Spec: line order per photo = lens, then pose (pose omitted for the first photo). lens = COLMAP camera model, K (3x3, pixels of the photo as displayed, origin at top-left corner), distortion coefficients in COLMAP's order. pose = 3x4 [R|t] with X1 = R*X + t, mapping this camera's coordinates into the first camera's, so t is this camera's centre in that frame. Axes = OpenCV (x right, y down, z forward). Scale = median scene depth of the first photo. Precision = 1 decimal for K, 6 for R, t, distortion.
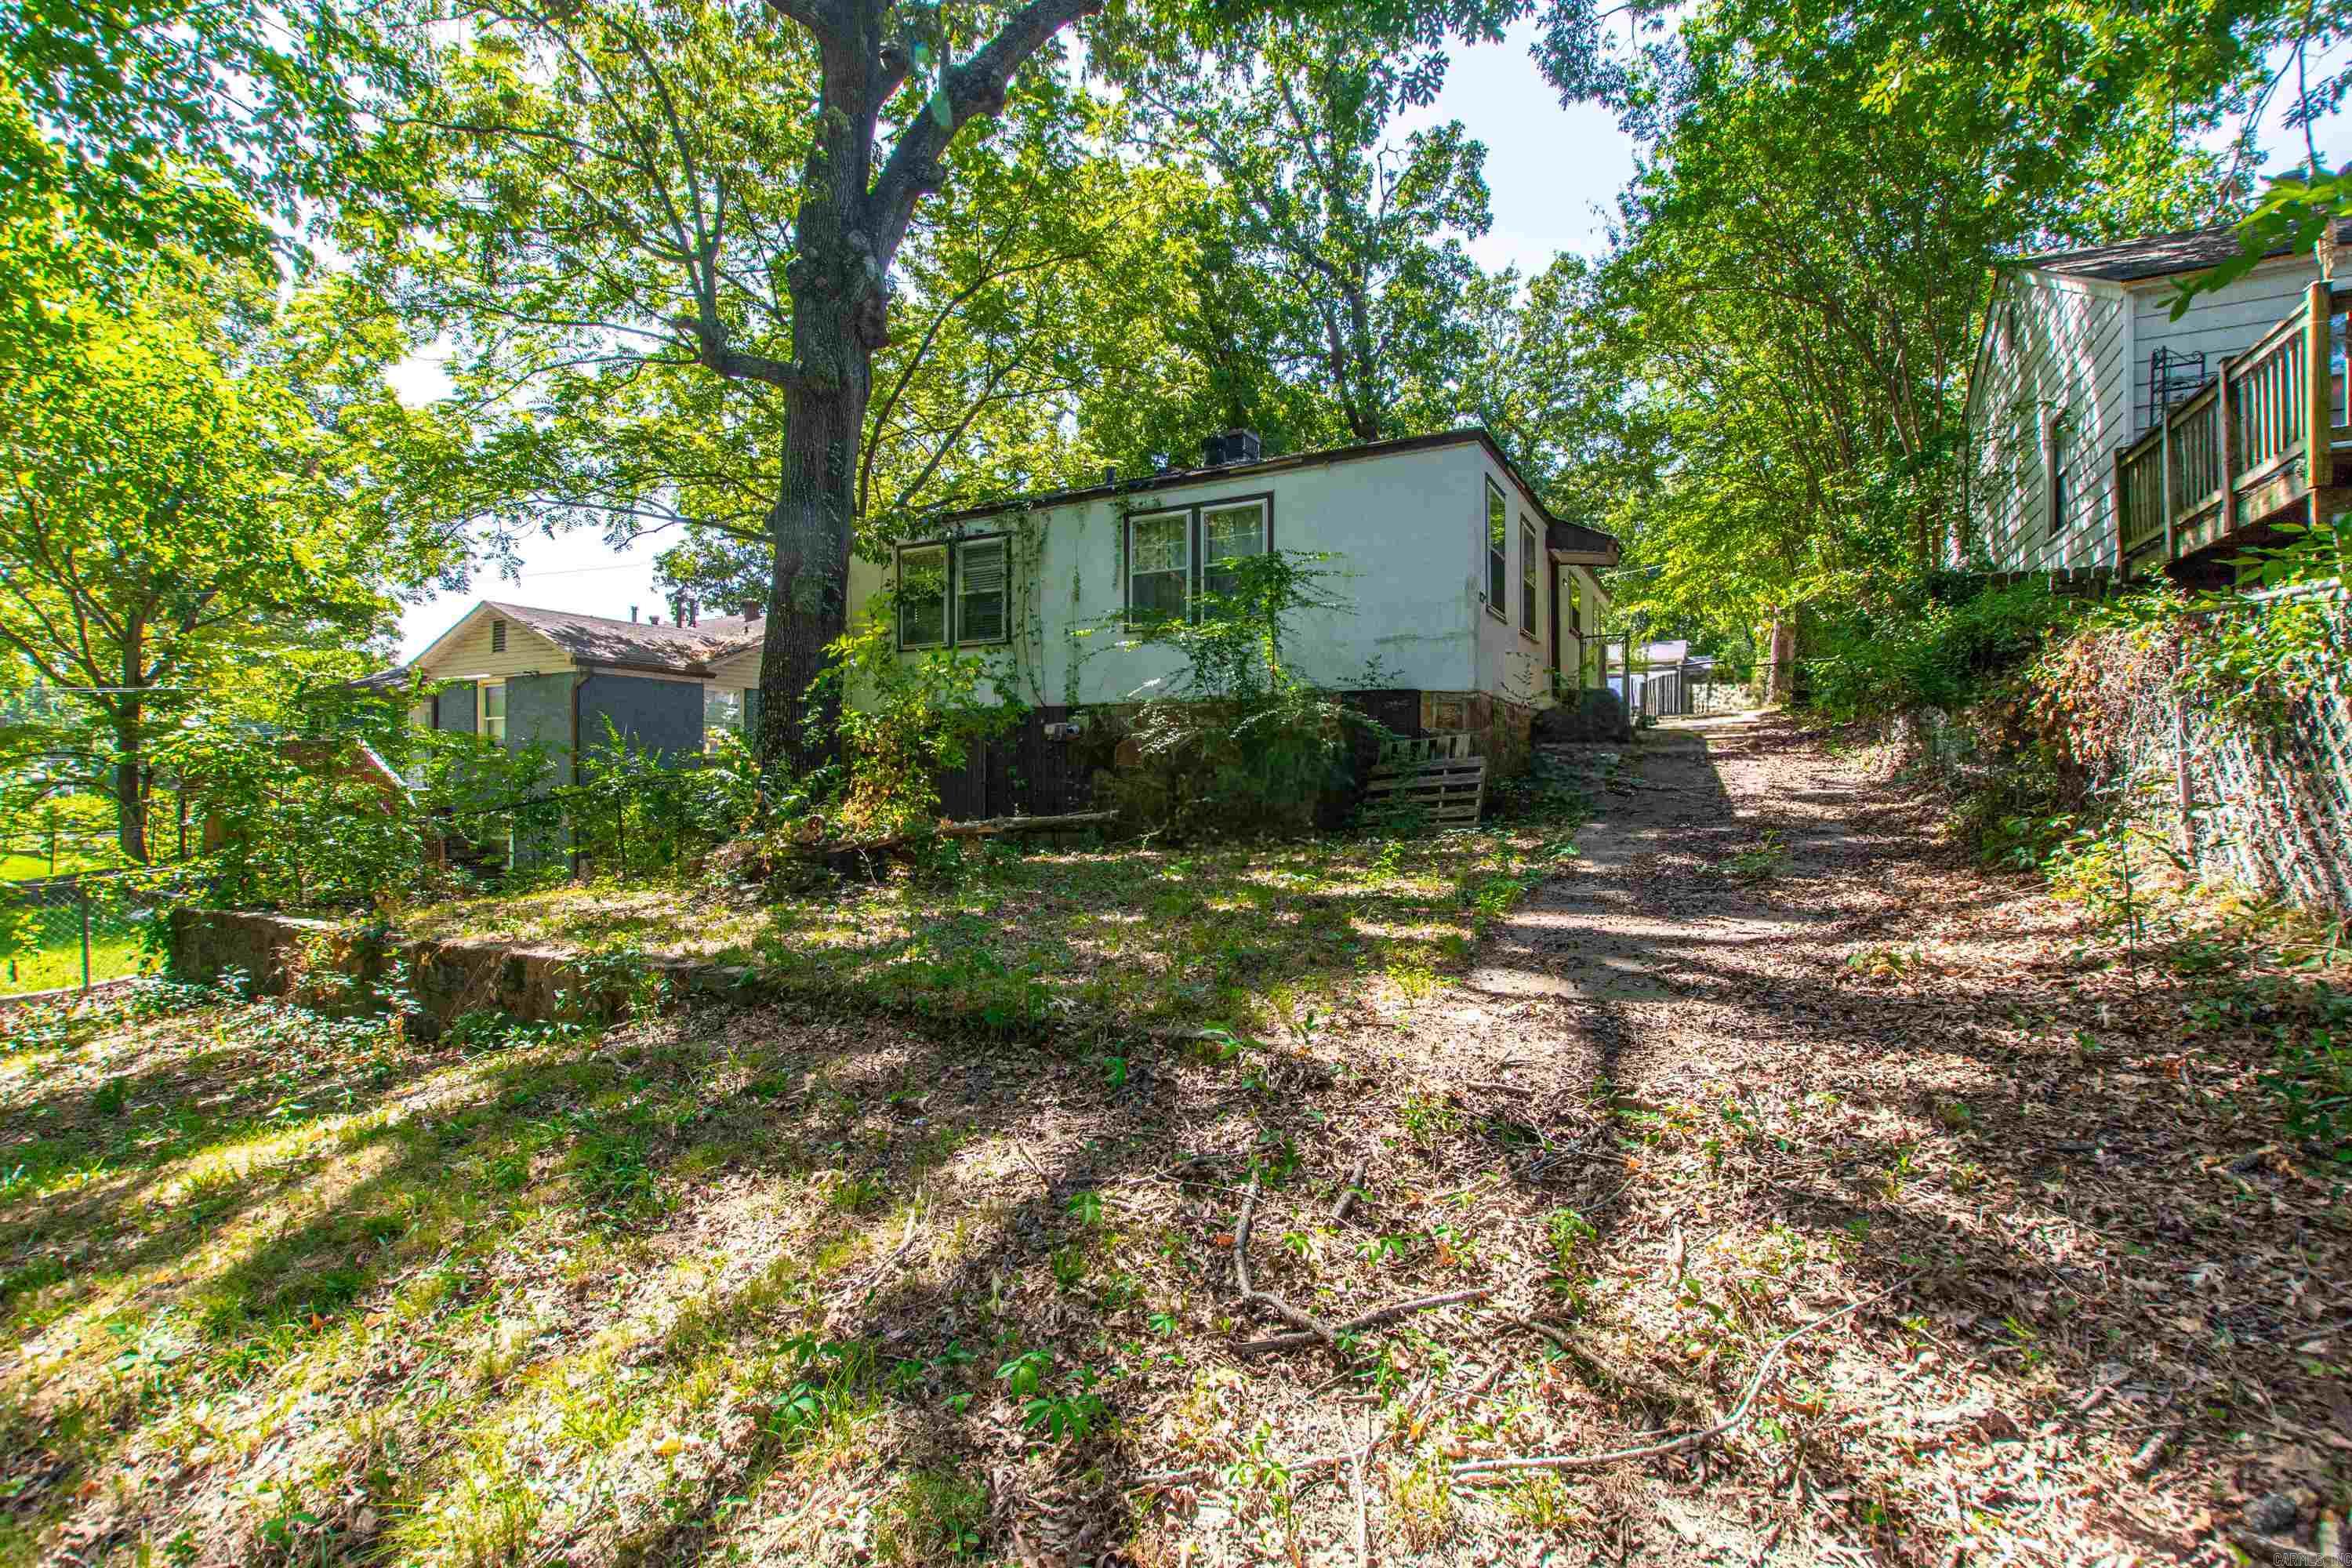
lens RADIAL K [[1038.8, 0, 1176.4], [0, 1038.8, 766.0], [0, 0, 1]] dist [-0.002370, -0.000205]
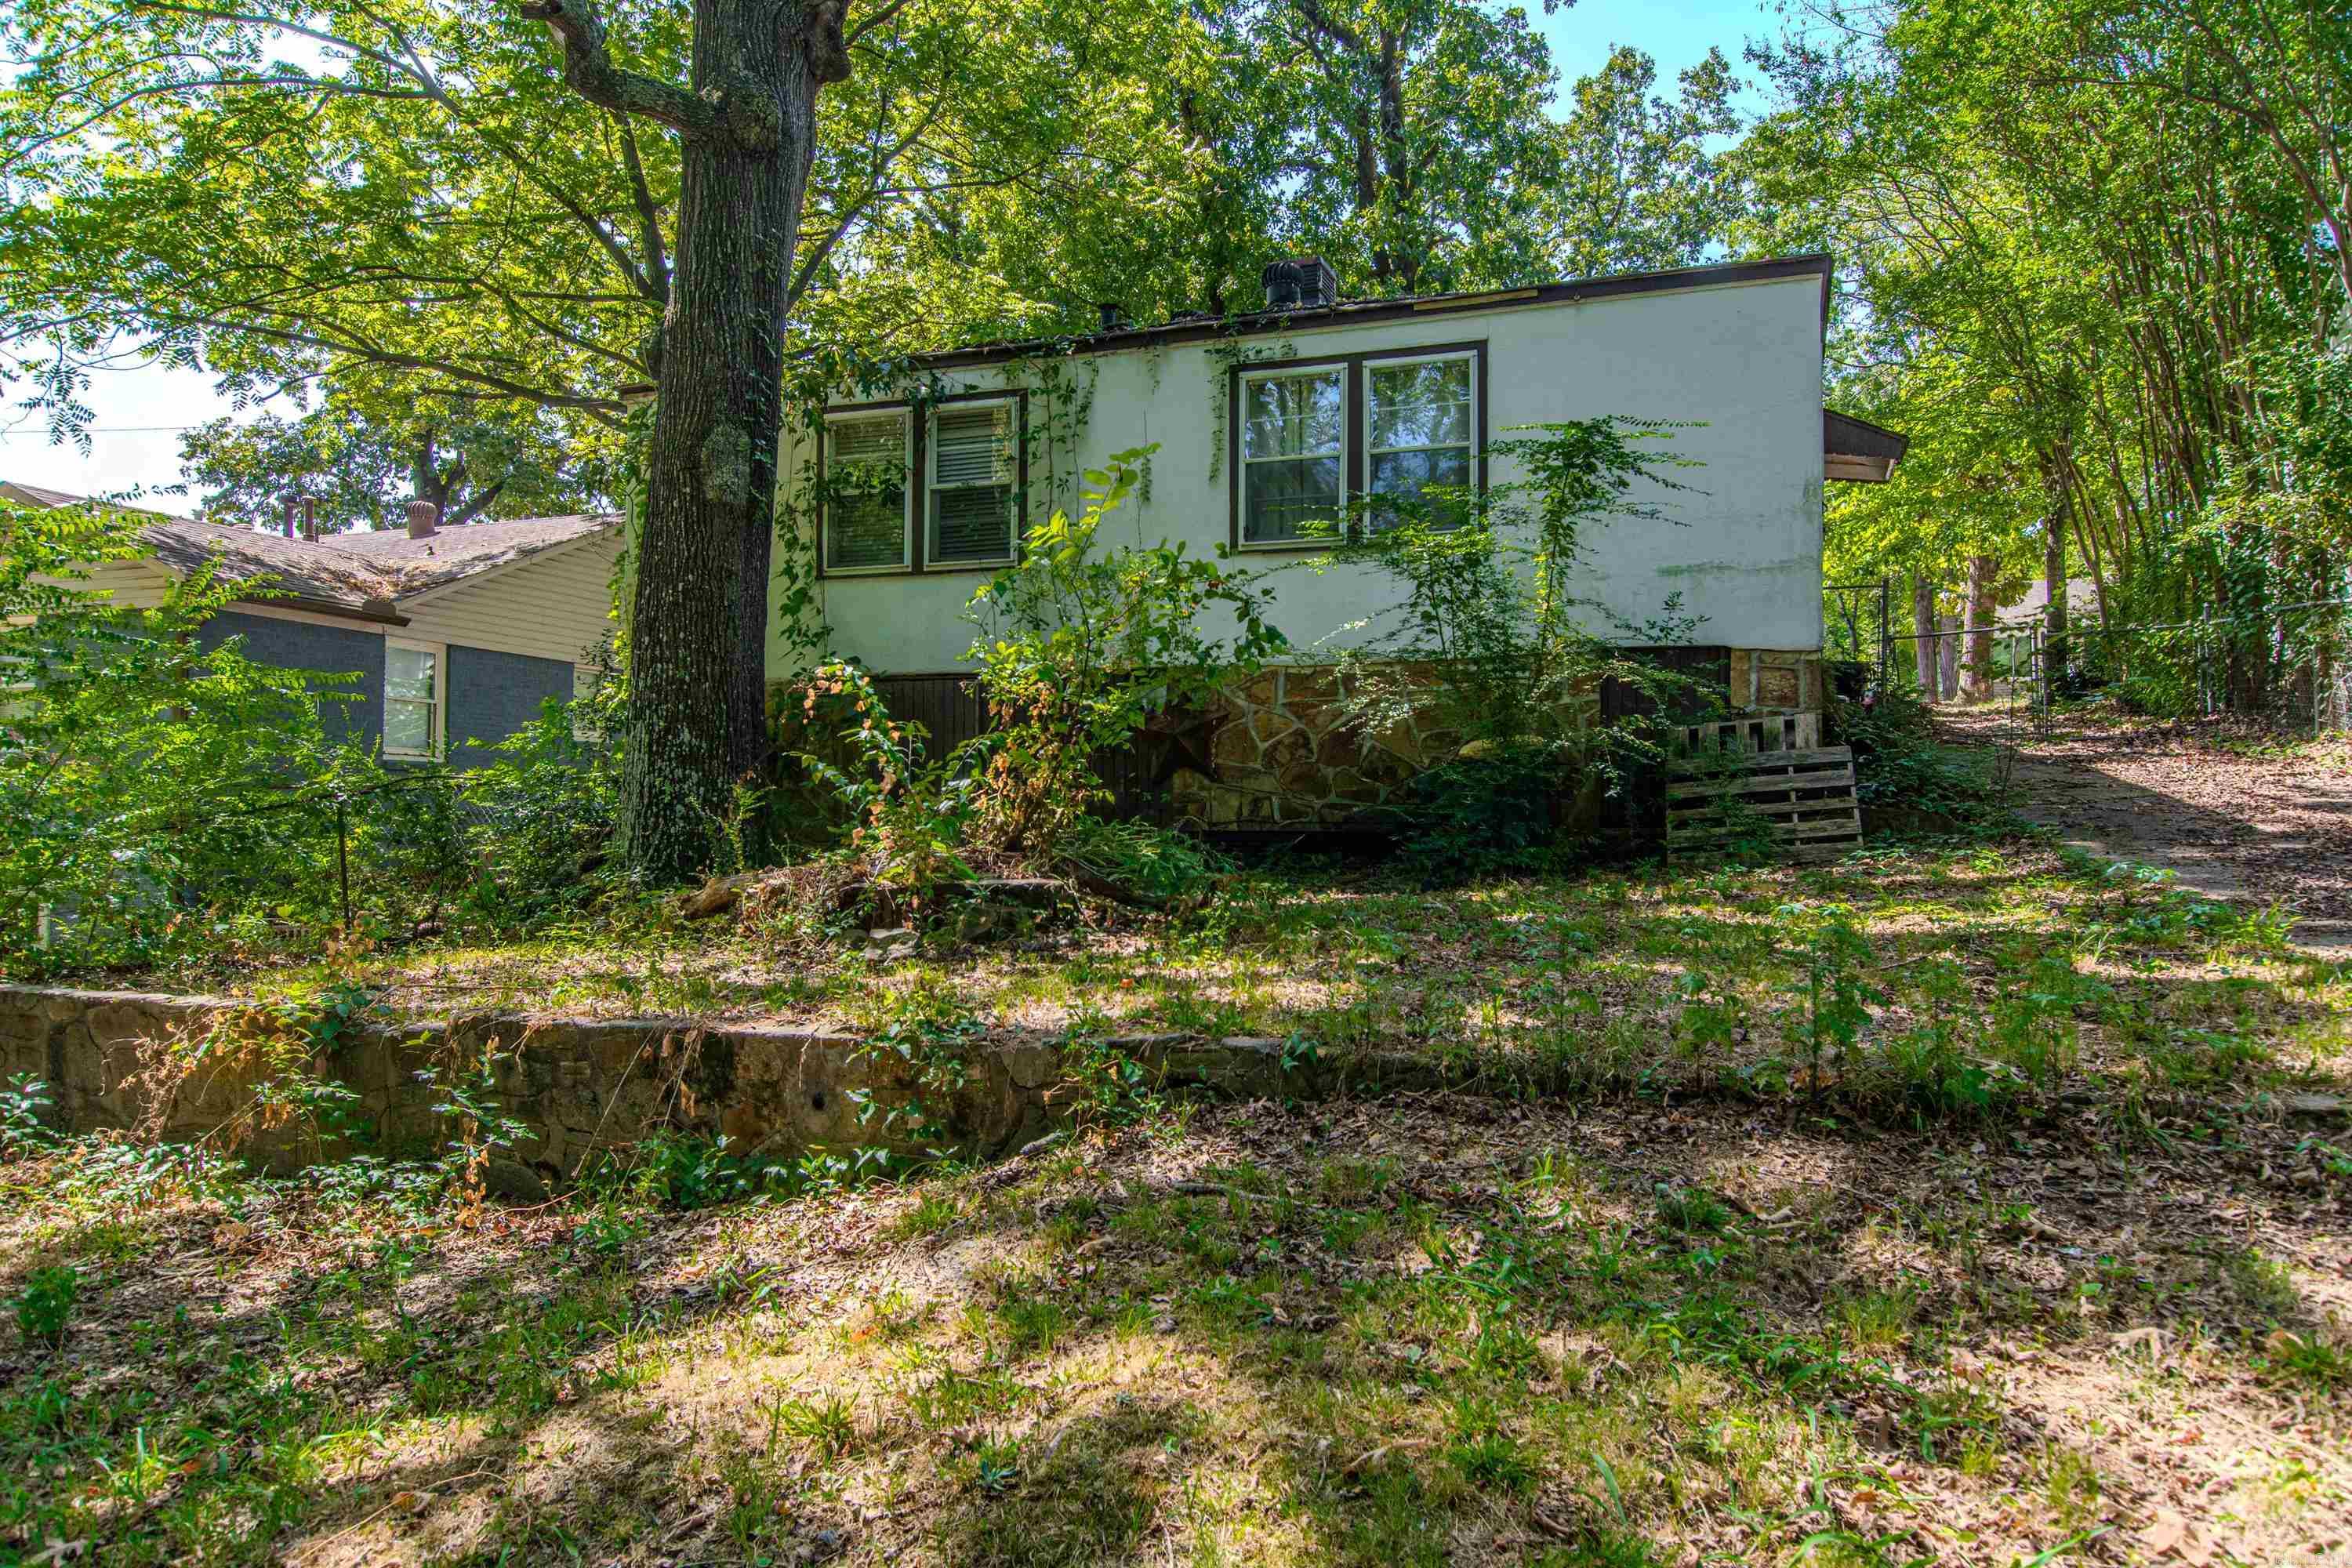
lens RADIAL K [[1596.1, 0, 1177.3], [0, 1596.1, 756.1], [0, 0, 1]] dist [-0.002951, -0.003672]
pose [[0.989047, 0.010434, 0.147233, -0.207937], [-0.005997, 0.999515, -0.030544, 0.023140], [-0.147480, 0.029326, 0.988630, 0.044937]]
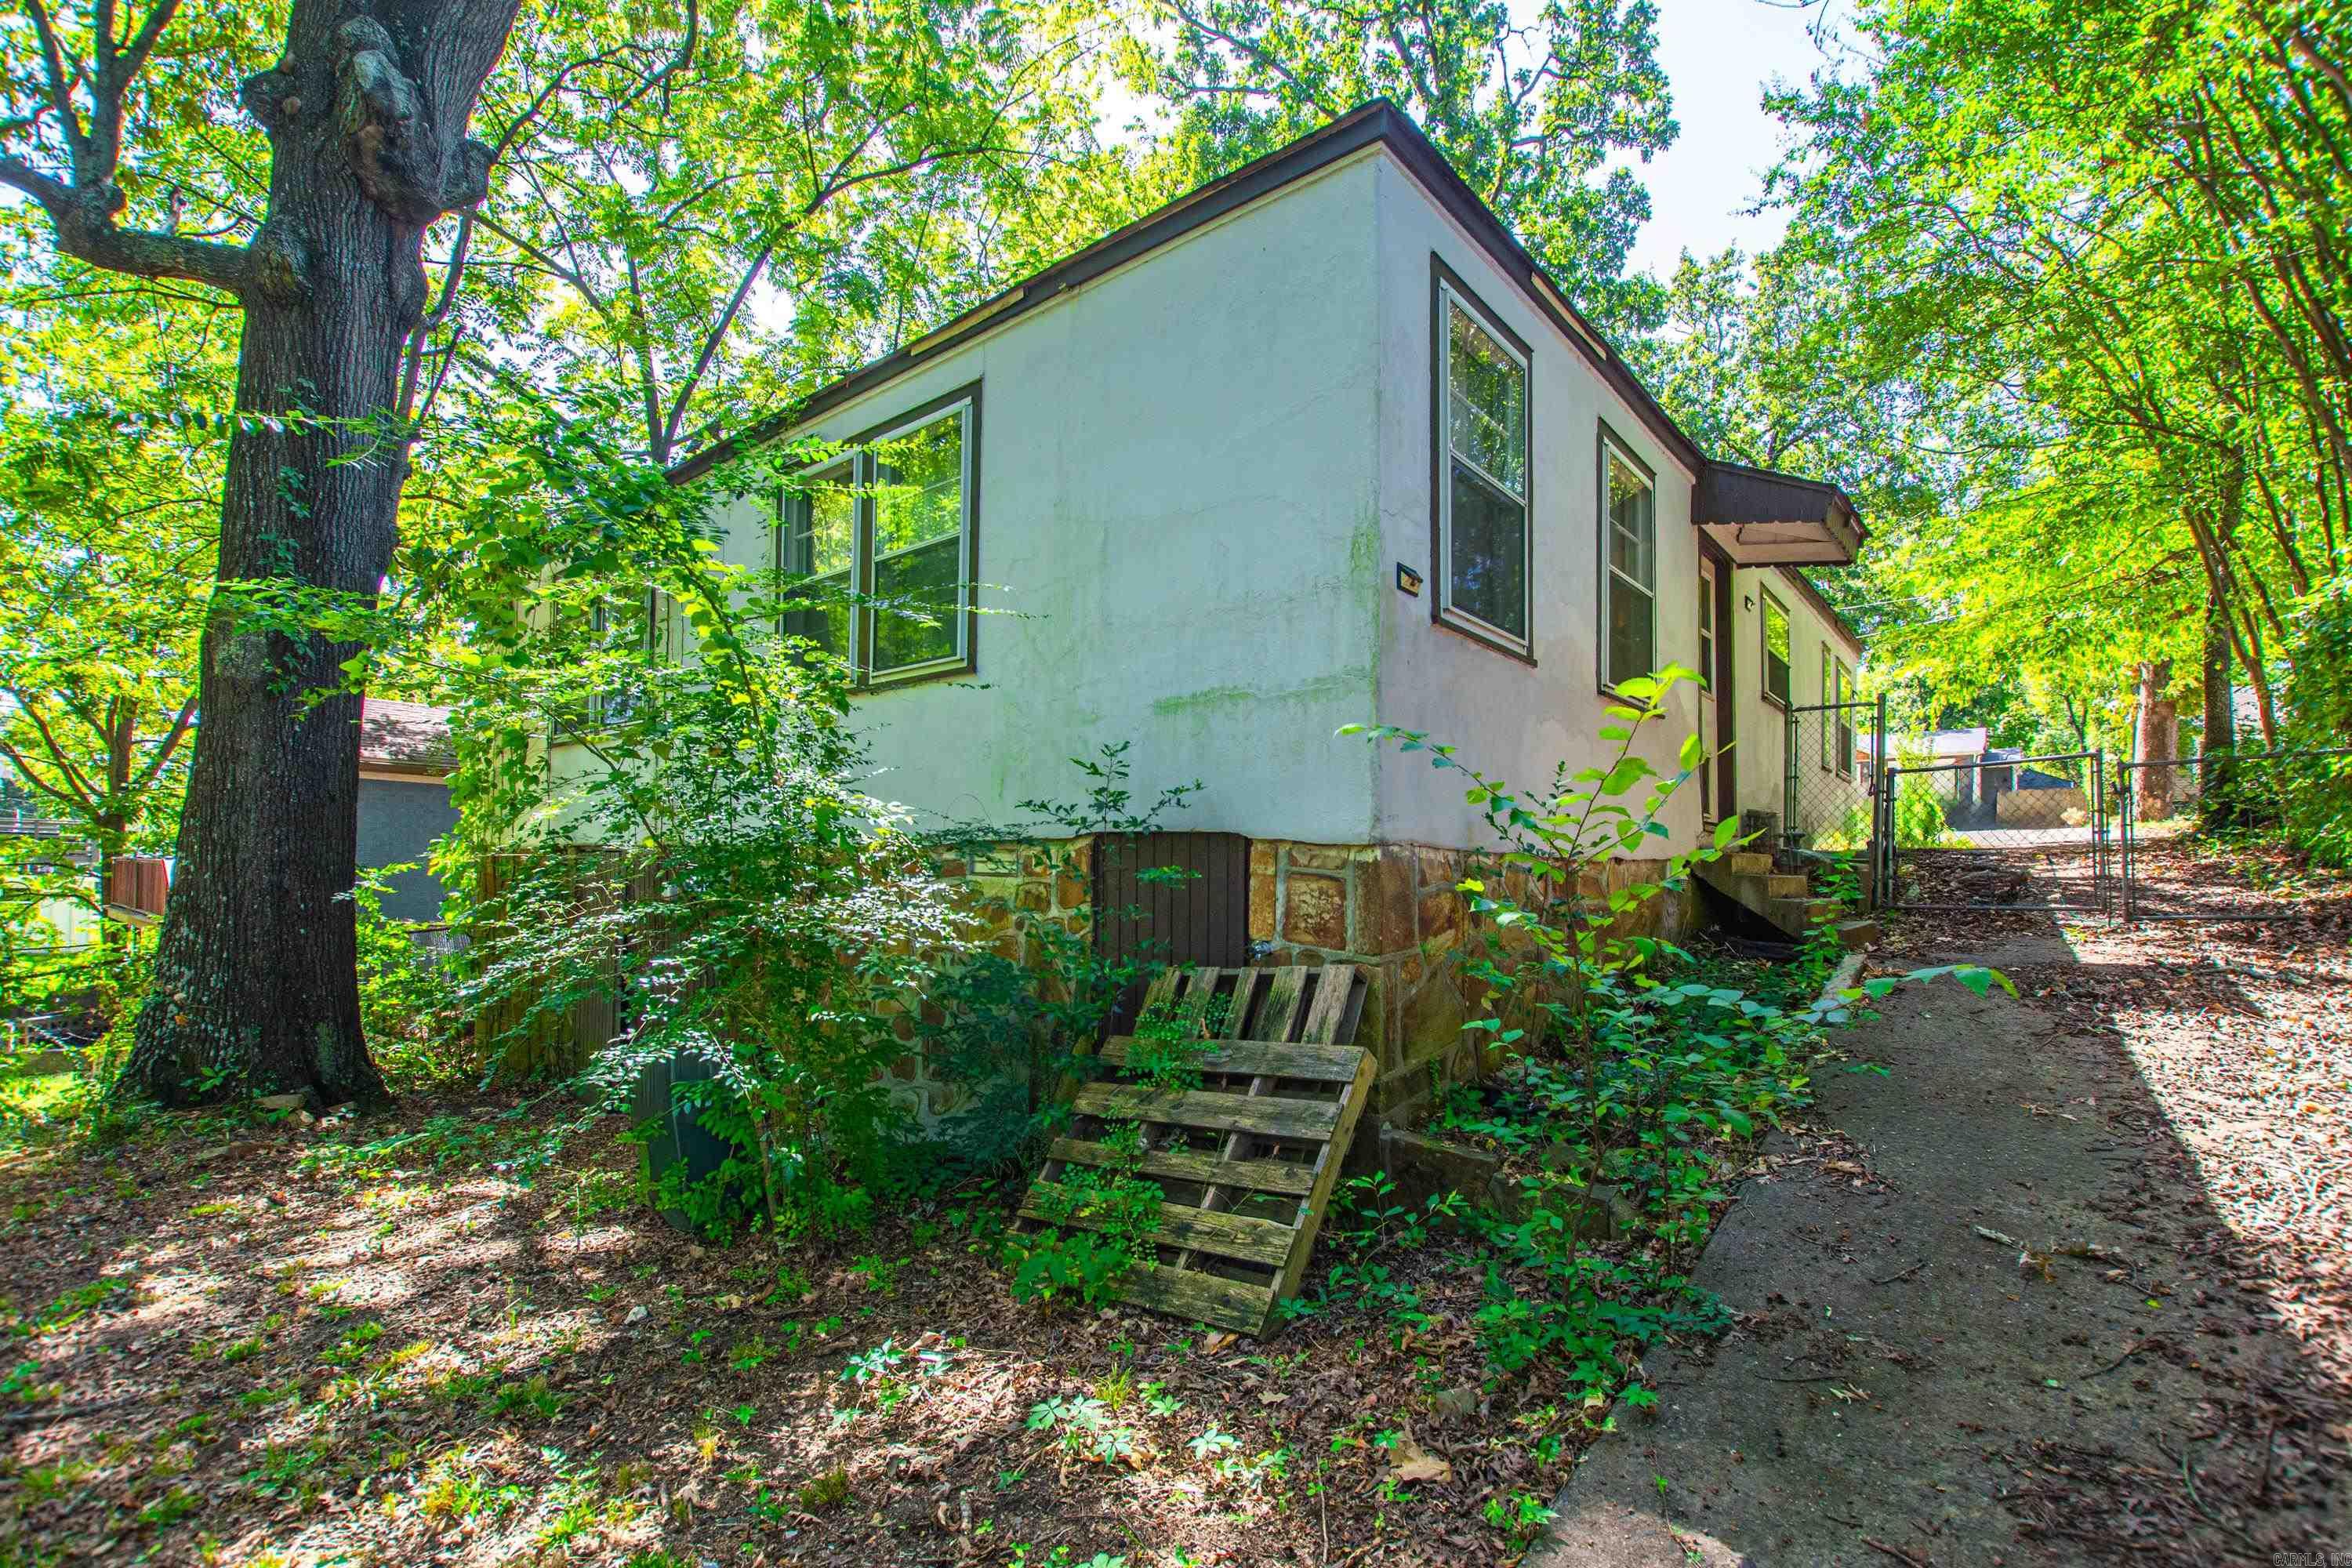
lens RADIAL K [[1070.7, 0, 1180.0], [0, 1070.7, 839.0], [0, 0, 1]] dist [-0.028297, 0.000055]
pose [[0.981123, 0.009224, -0.193162, 0.229305], [-0.013810, 0.999654, -0.022407, -0.050289], [0.192889, 0.024651, 0.980911, 0.495638]]
